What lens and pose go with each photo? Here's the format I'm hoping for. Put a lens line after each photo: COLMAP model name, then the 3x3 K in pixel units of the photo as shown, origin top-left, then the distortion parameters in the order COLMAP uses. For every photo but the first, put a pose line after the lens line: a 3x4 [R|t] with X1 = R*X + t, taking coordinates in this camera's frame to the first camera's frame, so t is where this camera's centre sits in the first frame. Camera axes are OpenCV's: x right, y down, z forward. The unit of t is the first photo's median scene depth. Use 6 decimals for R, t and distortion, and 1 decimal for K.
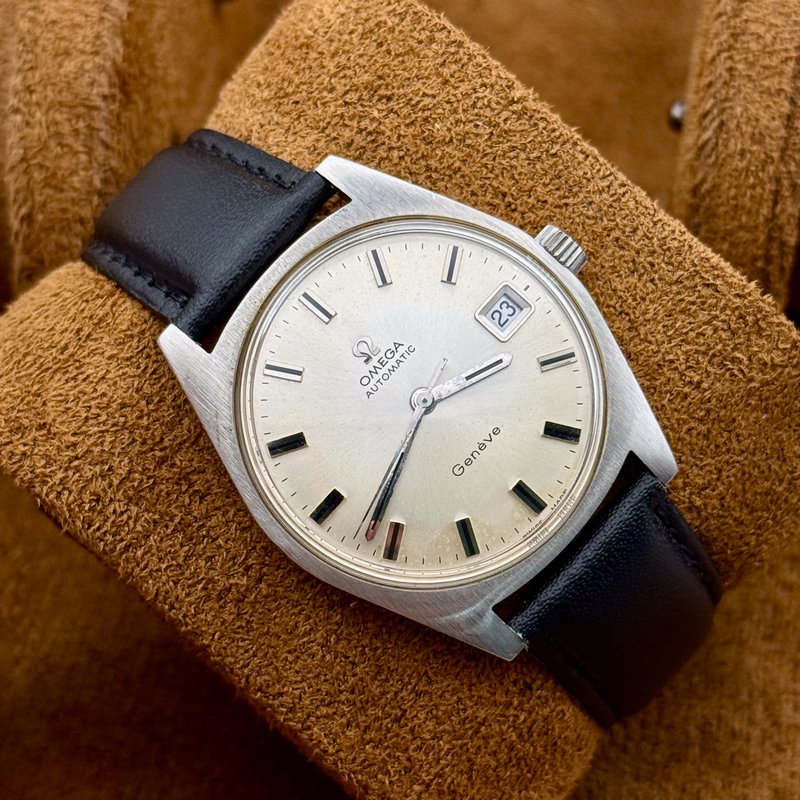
lens RADIAL K [[2294.1, 0, 410.2], [0, 2294.1, 416.0], [0, 0, 1]] dist [0.096332, -0.034320]
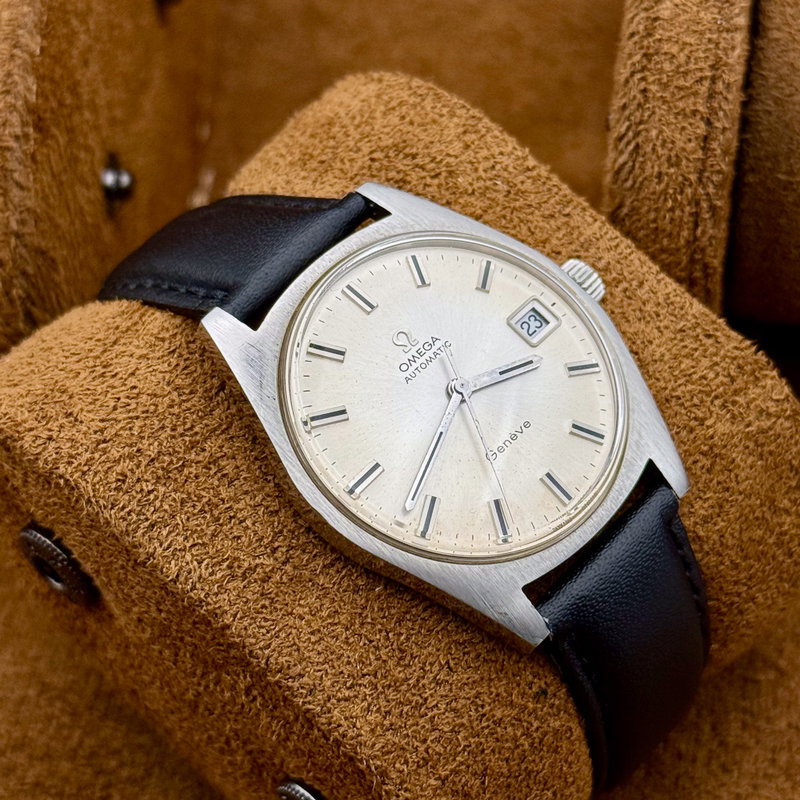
lens RADIAL K [[2280.7, 0, 432.1], [0, 2280.7, 401.7], [0, 0, 1]] dist [0.038736, 1.285309]
pose [[0.986440, 0.076146, 0.145388, -0.149673], [-0.026979, 0.949039, -0.314003, 0.309919], [-0.161889, 0.305822, 0.938224, 0.036260]]
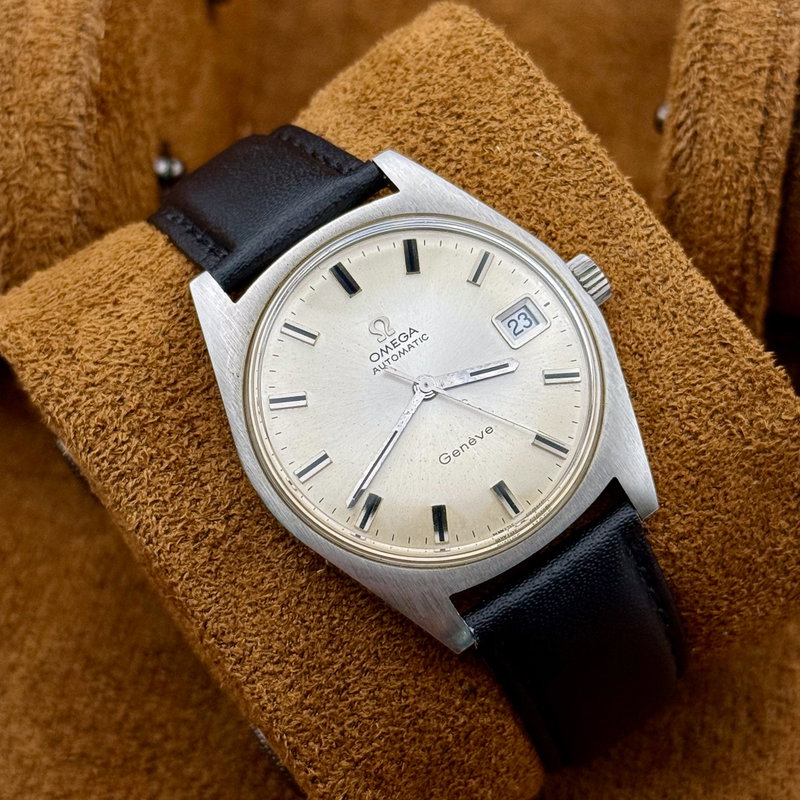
lens RADIAL K [[2294.1, 0, 410.2], [0, 2294.1, 416.0], [0, 0, 1]] dist [0.096332, -0.034320]
pose [[0.977338, 0.197159, -0.077069, 0.078198], [-0.204883, 0.972567, -0.110164, 0.116924], [0.053235, 0.123457, 0.990921, -0.022835]]
